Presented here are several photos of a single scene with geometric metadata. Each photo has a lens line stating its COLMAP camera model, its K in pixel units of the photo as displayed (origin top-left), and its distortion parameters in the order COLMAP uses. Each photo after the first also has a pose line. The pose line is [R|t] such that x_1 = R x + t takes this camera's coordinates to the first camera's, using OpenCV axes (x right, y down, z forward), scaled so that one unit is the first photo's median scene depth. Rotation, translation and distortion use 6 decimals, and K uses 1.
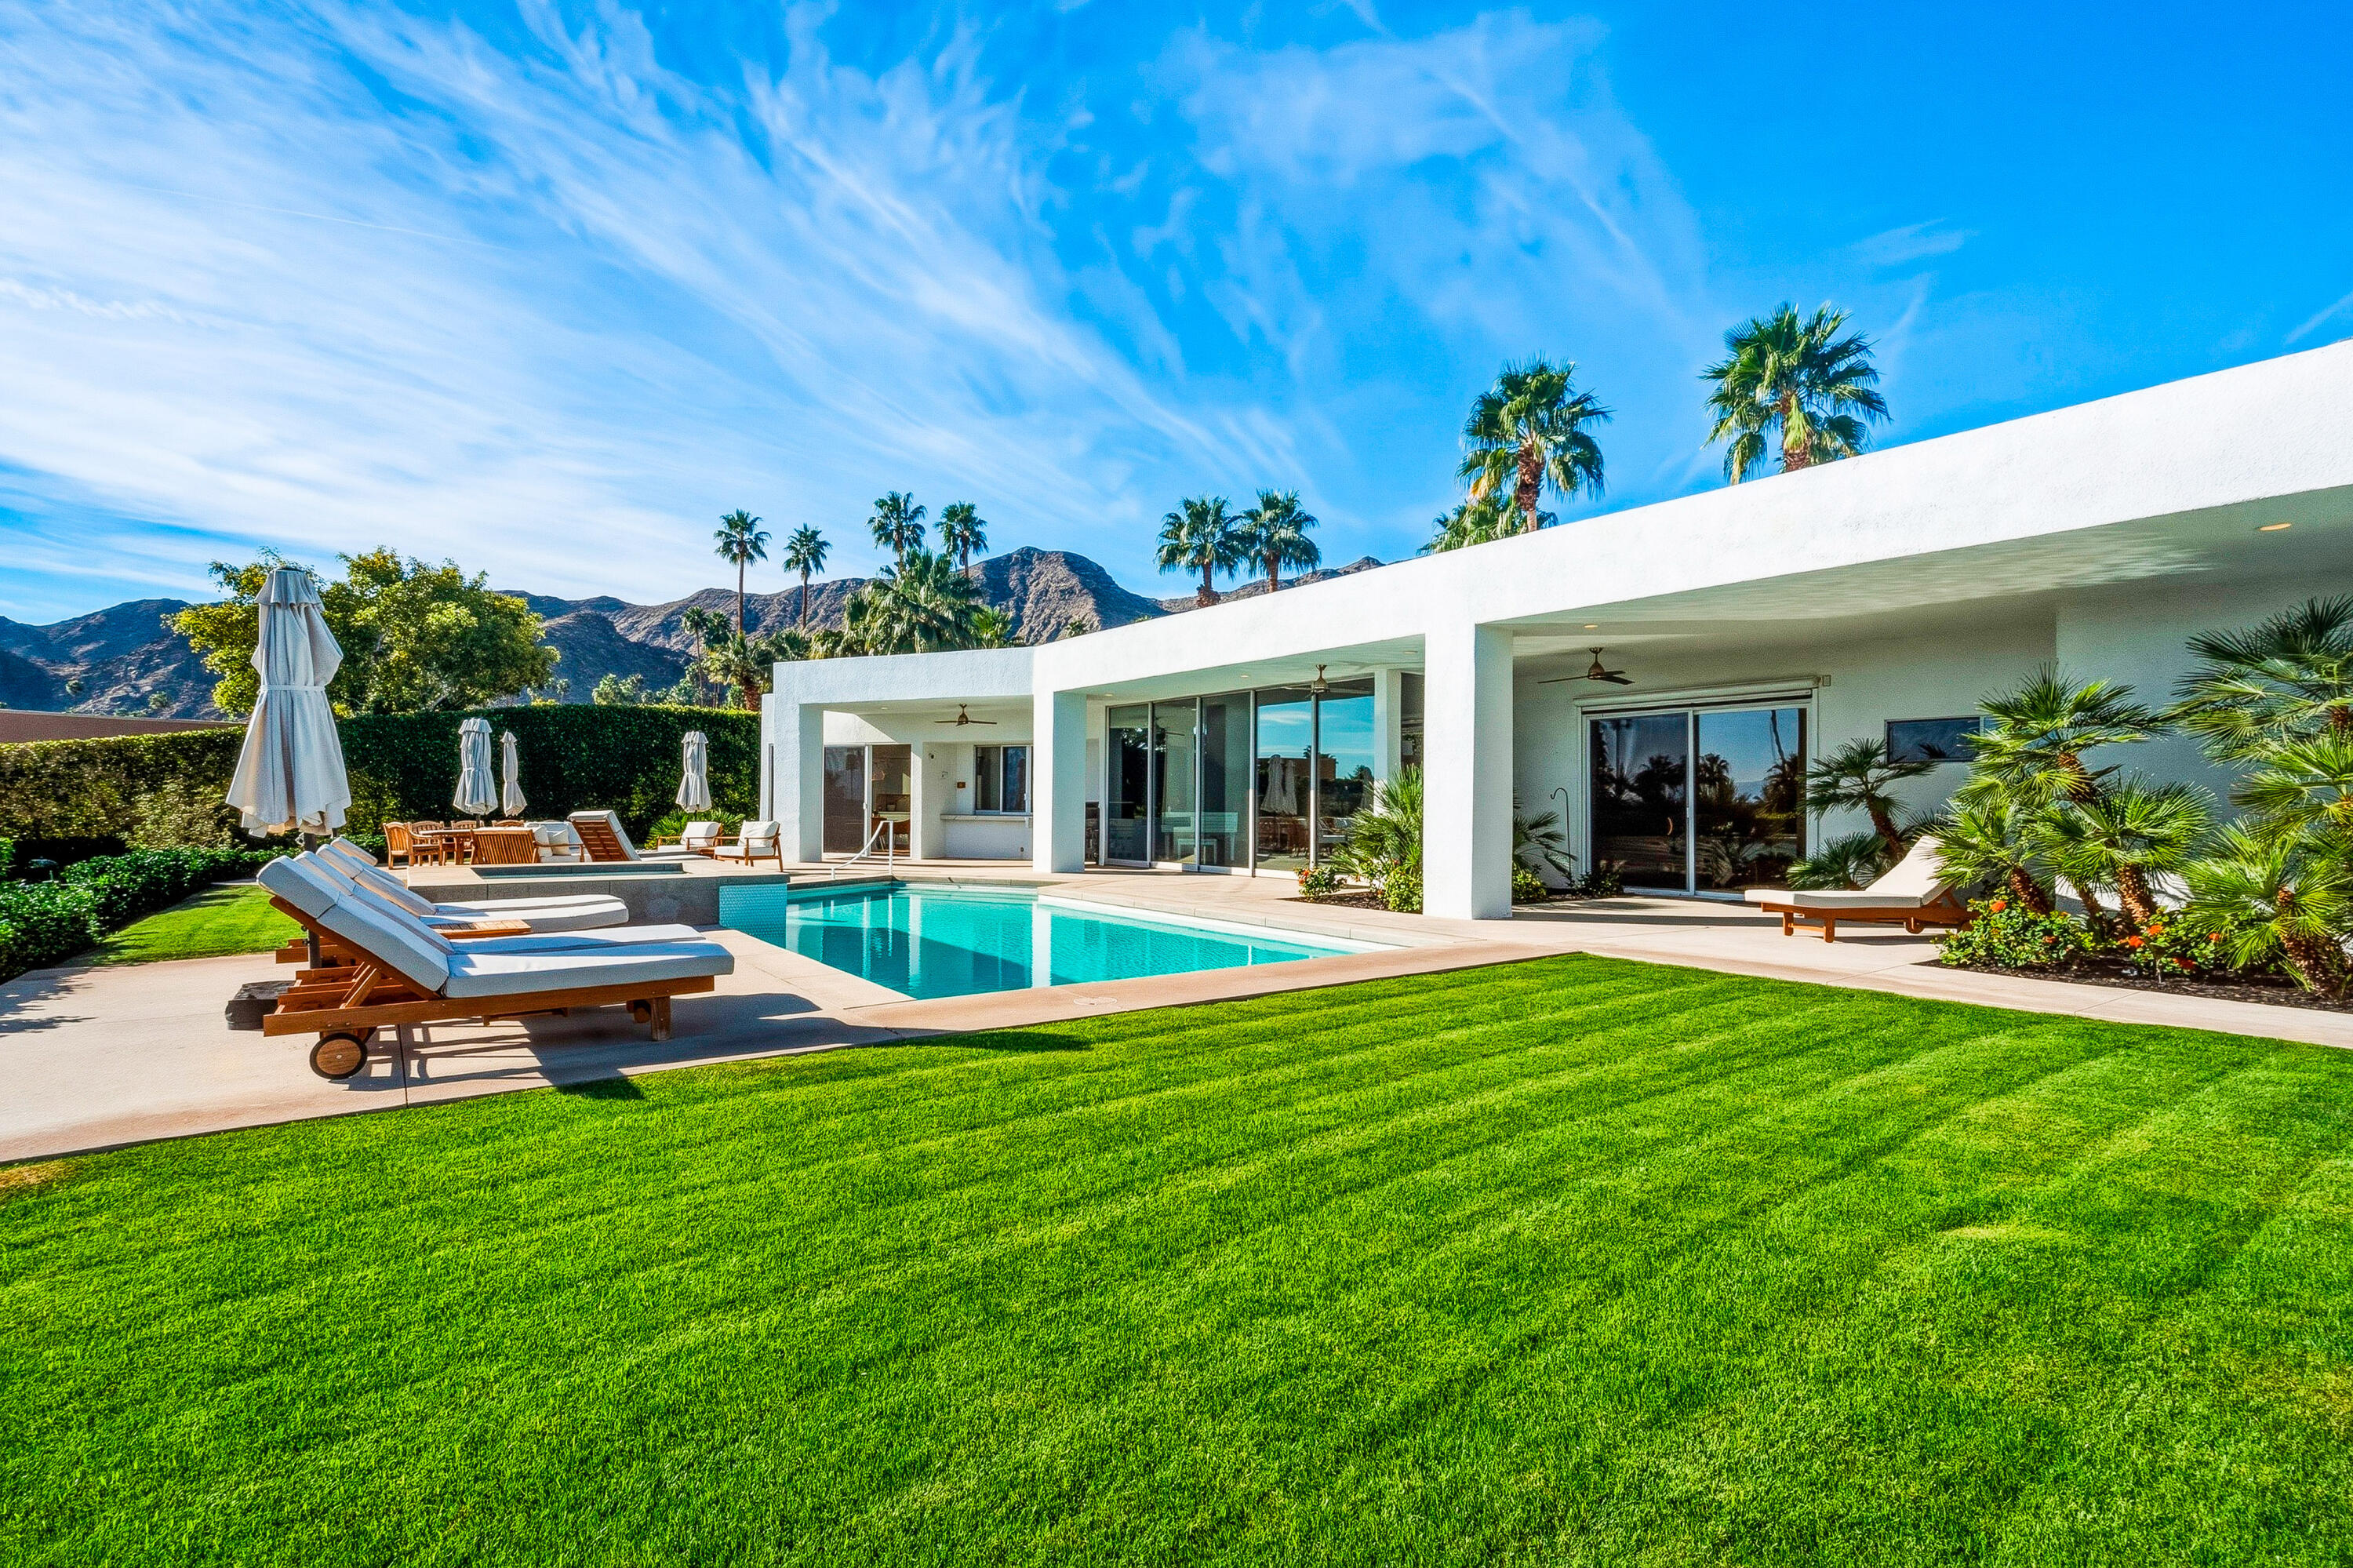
lens RADIAL K [[1116.0, 0, 1181.0], [0, 1116.0, 778.6], [0, 0, 1]] dist [-0.001208, 0.000721]
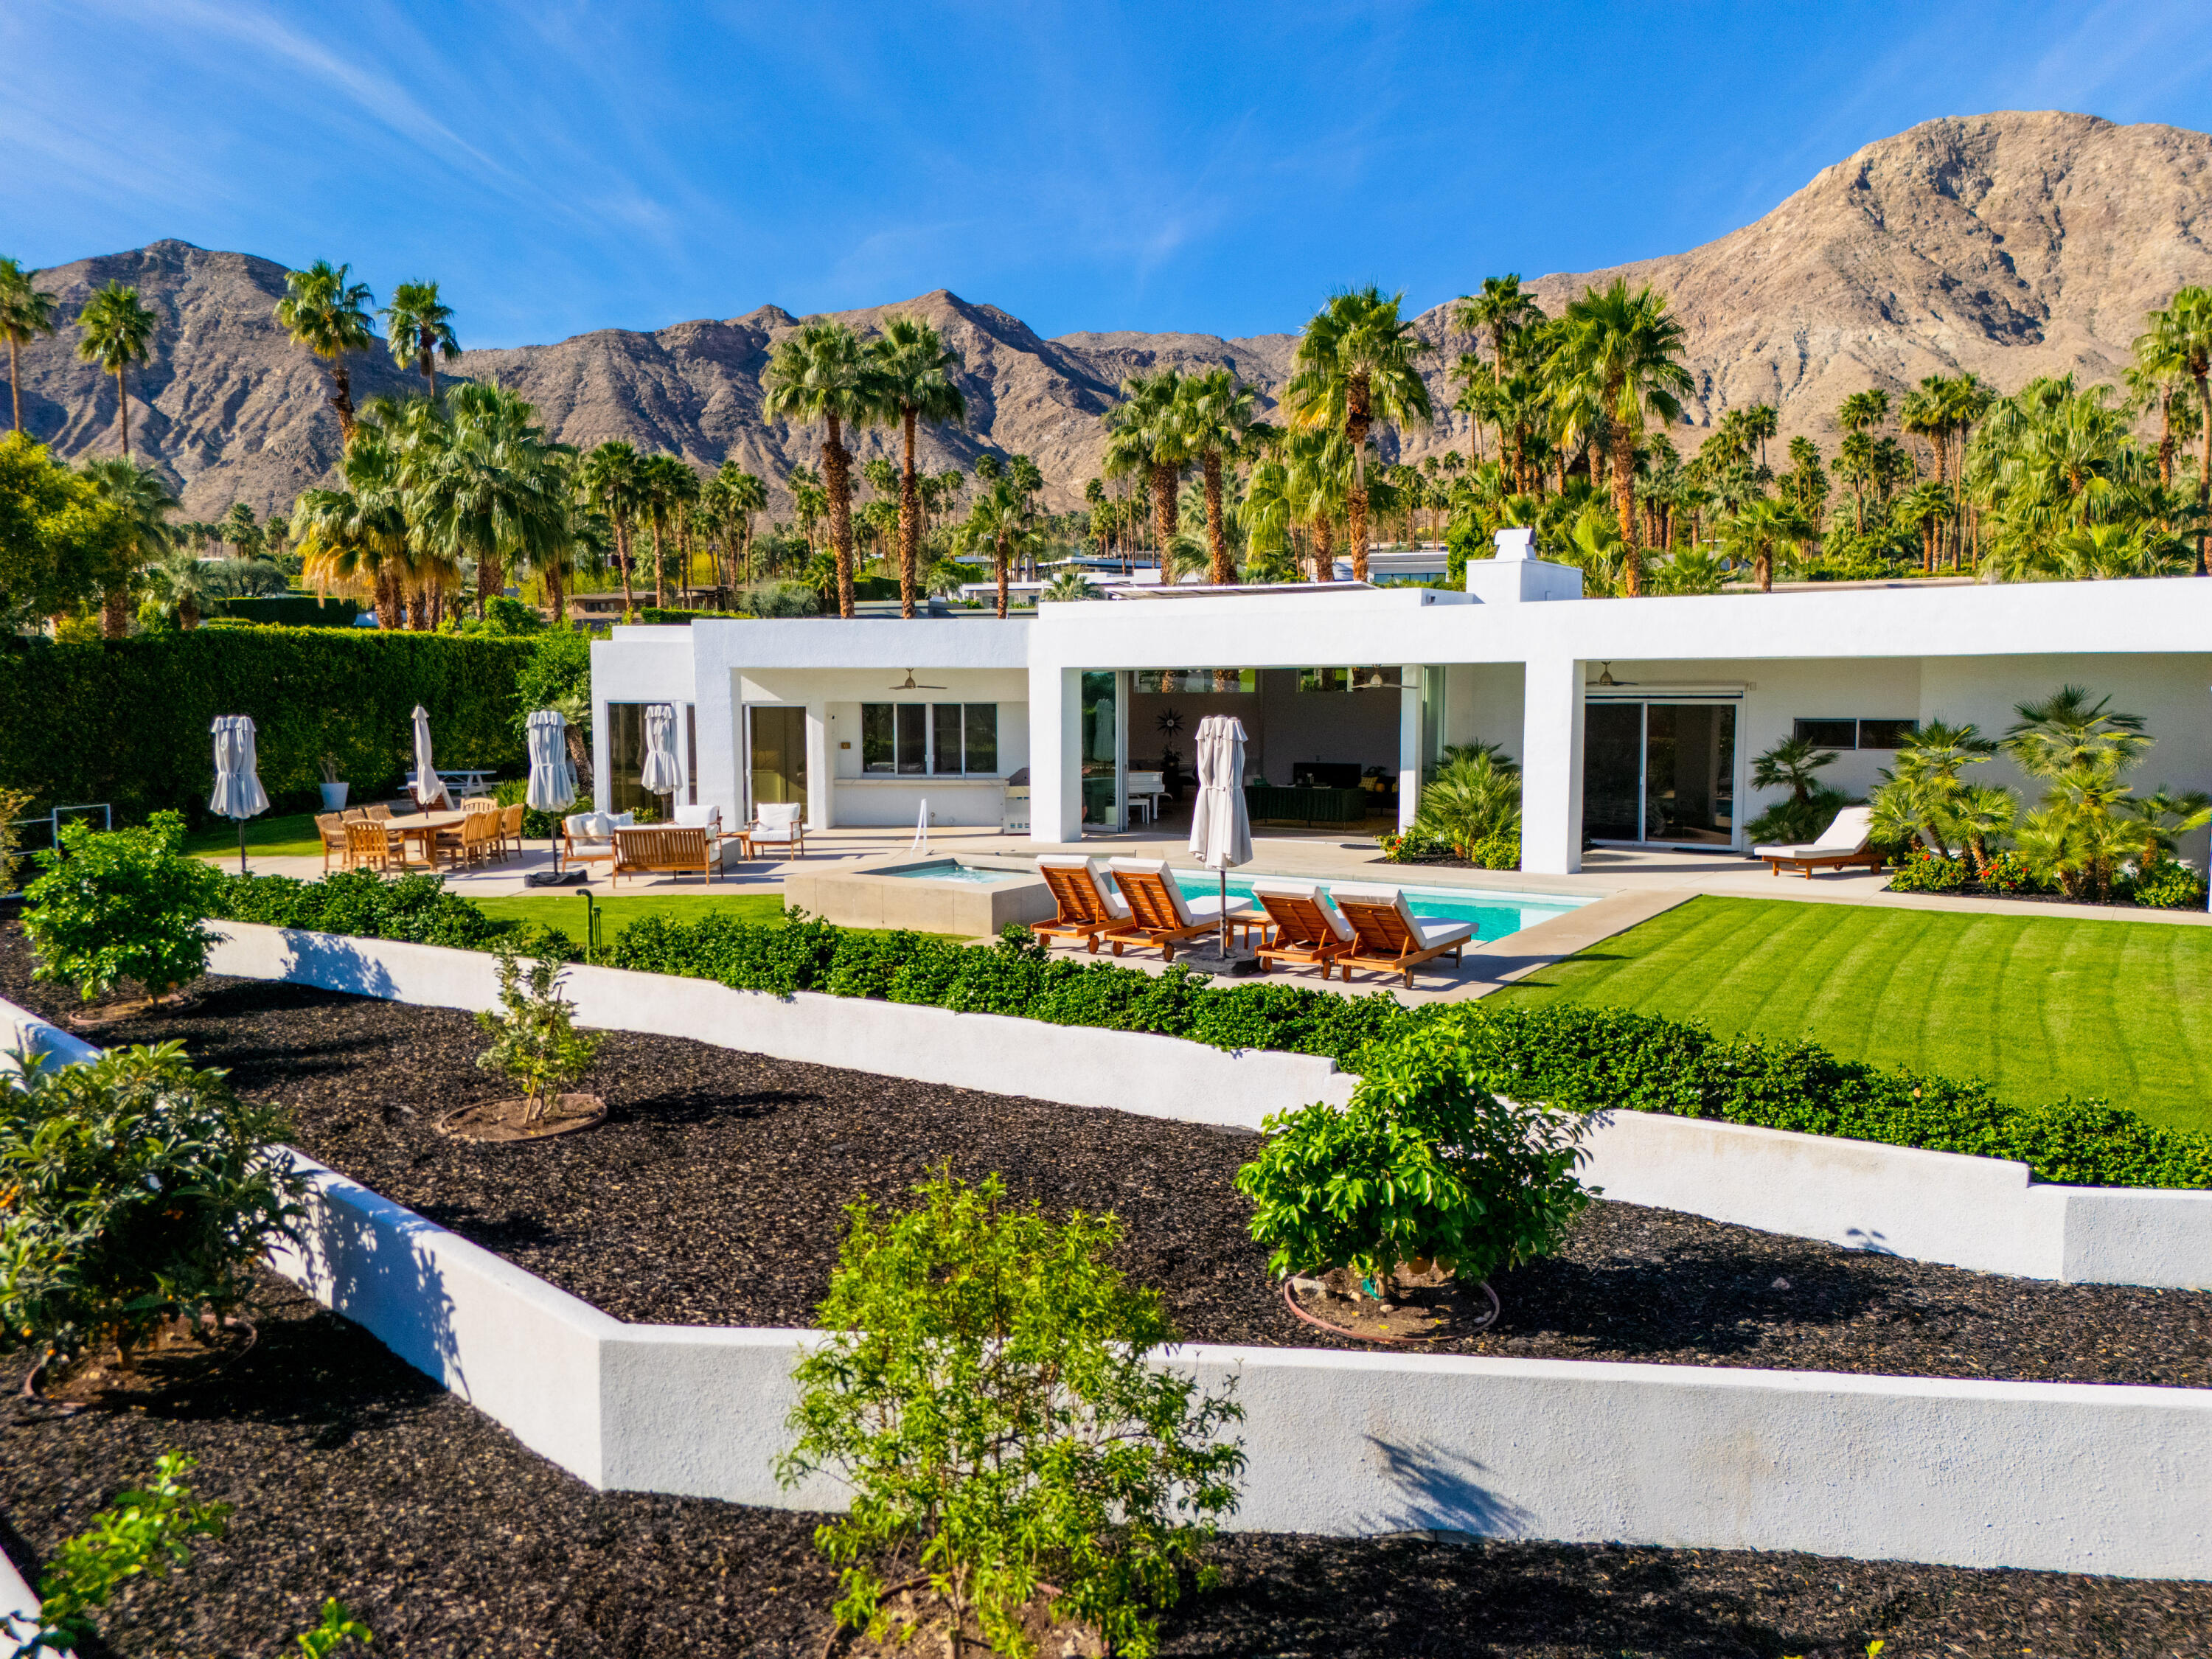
lens RADIAL K [[1644.1, 0, 1106.7], [0, 1644.1, 831.9], [0, 0, 1]] dist [0.057549, -0.040996]
pose [[0.932052, -0.041671, 0.359920, -0.457527], [0.000596, 0.993539, 0.113488, -0.072278], [-0.362324, -0.105562, 0.926055, -0.313103]]
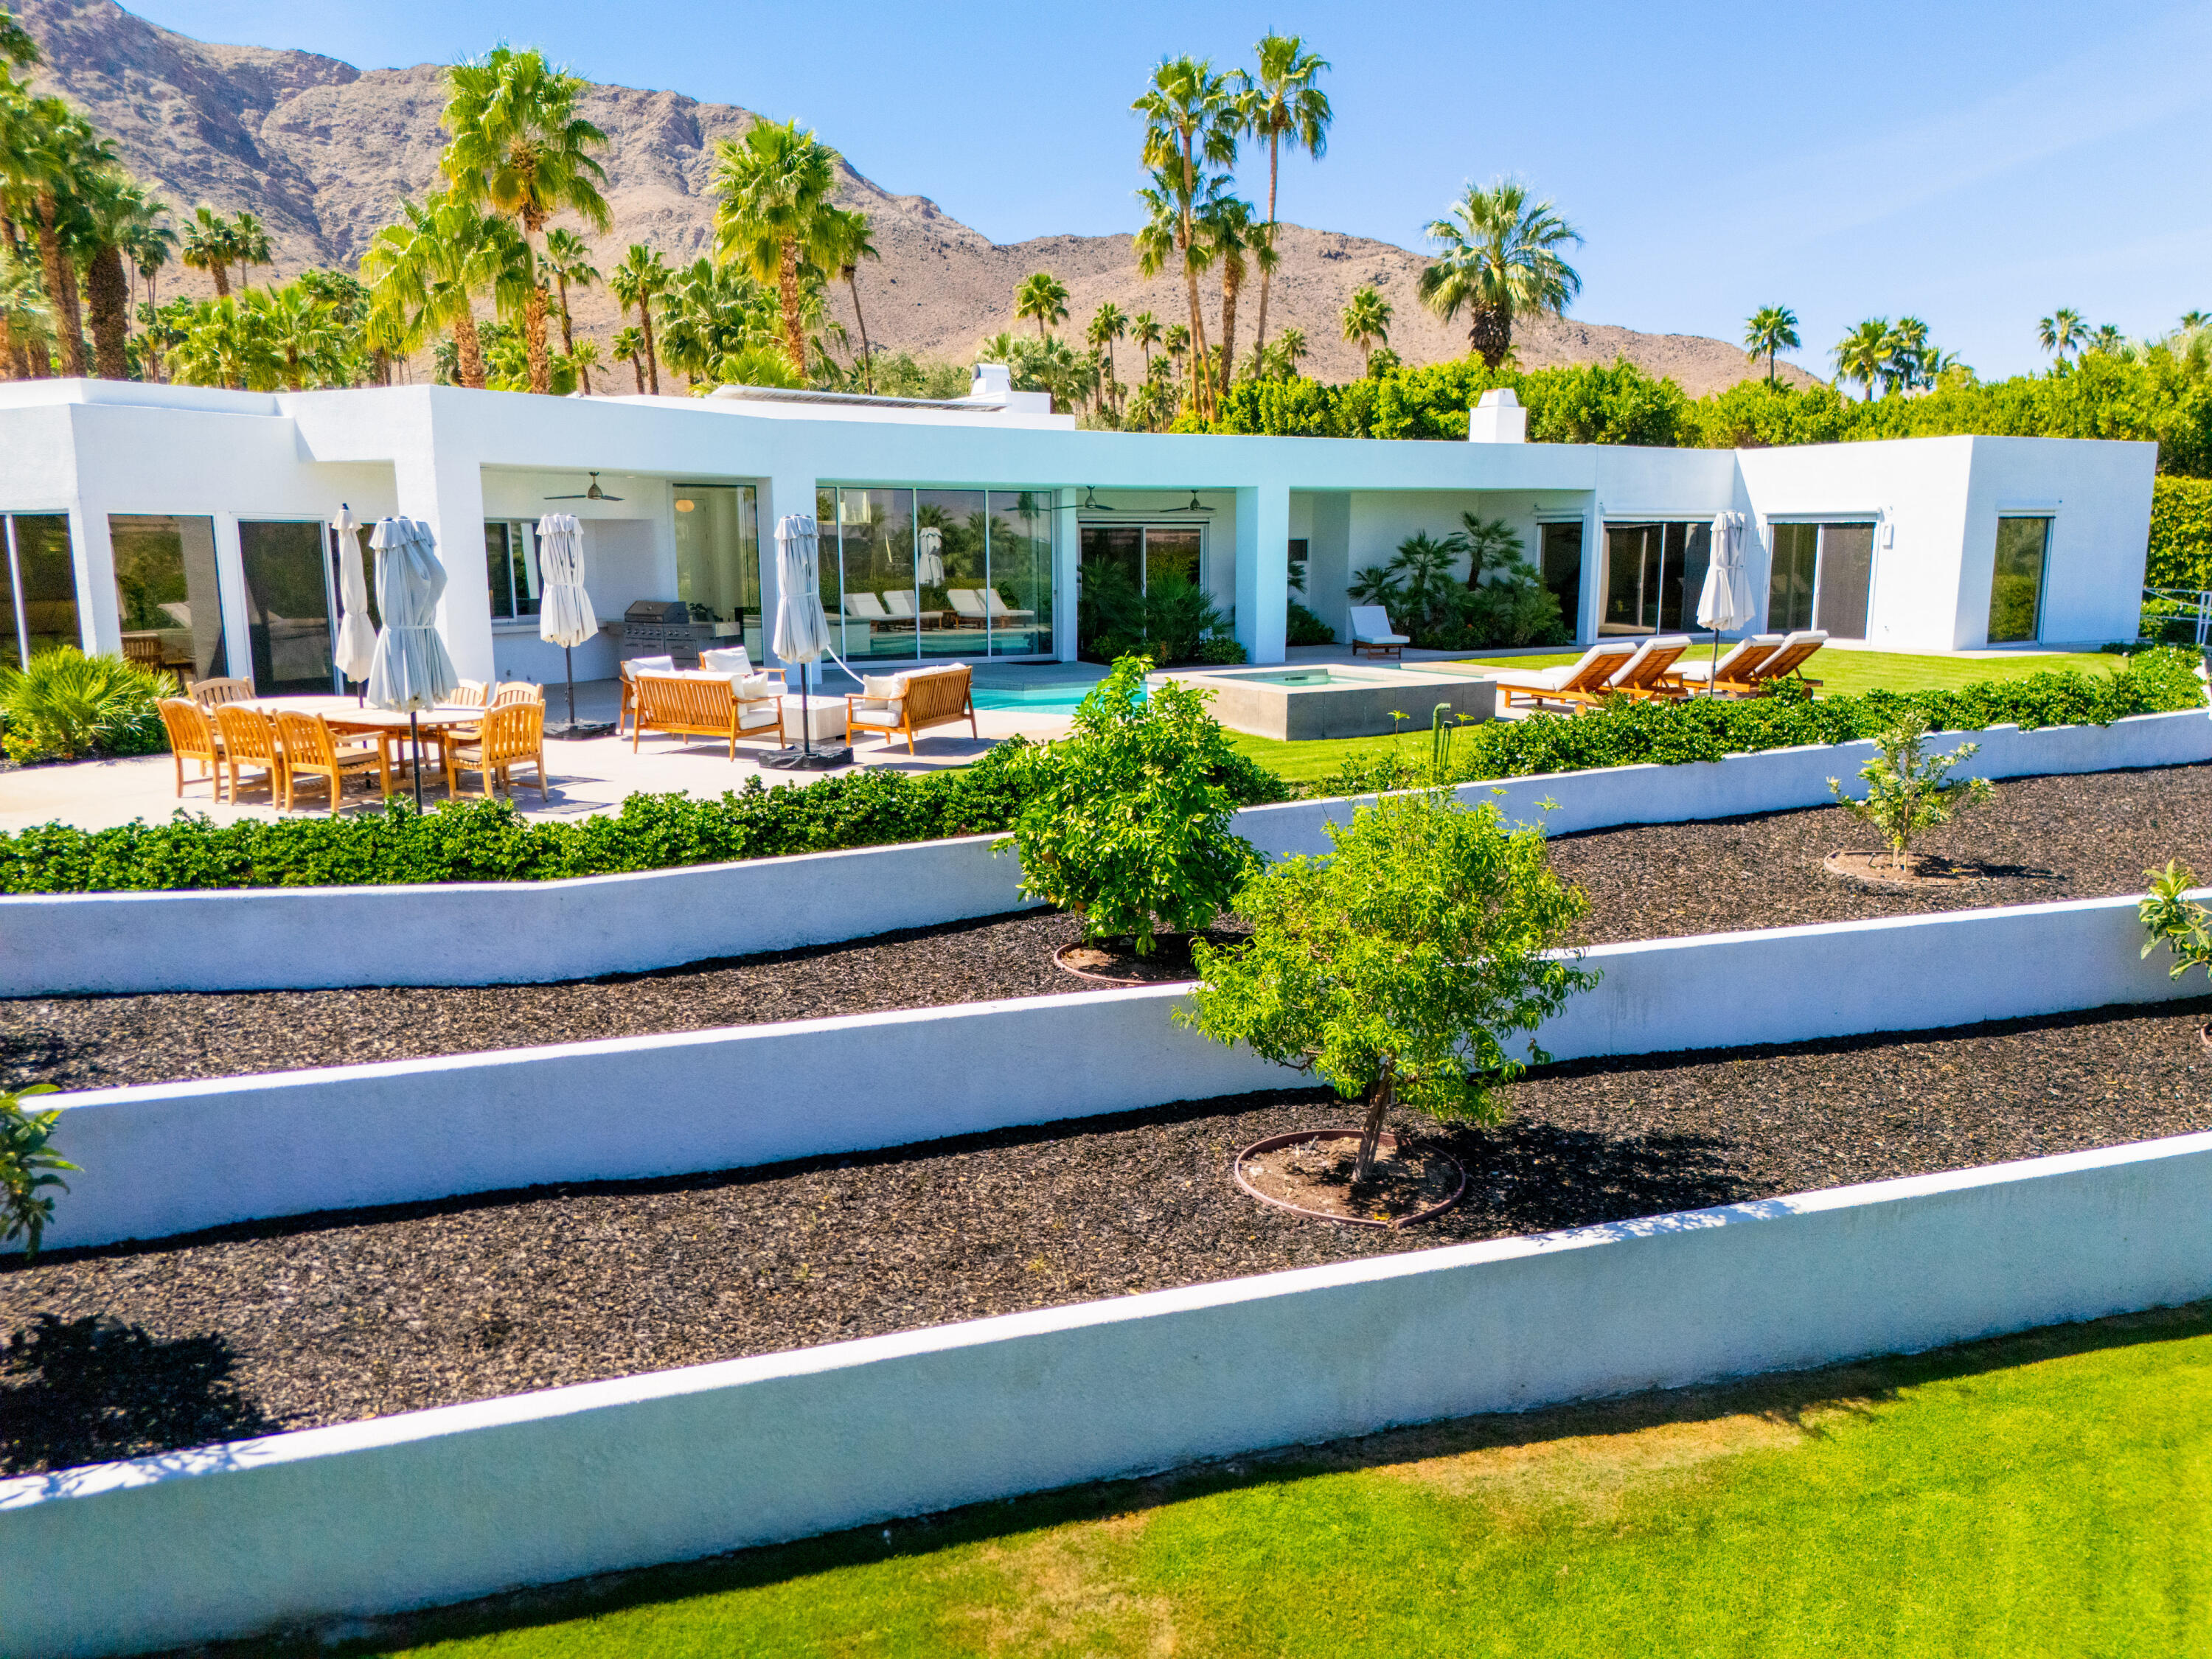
lens RADIAL K [[1644.1, 0, 1103.9], [0, 1644.1, 831.3], [0, 0, 1]] dist [0.057549, -0.040996]
pose [[0.092344, -0.180326, 0.979263, -1.040722], [-0.020766, 0.982902, 0.182954, -0.035377], [-0.995511, -0.037230, 0.087020, 0.469113]]
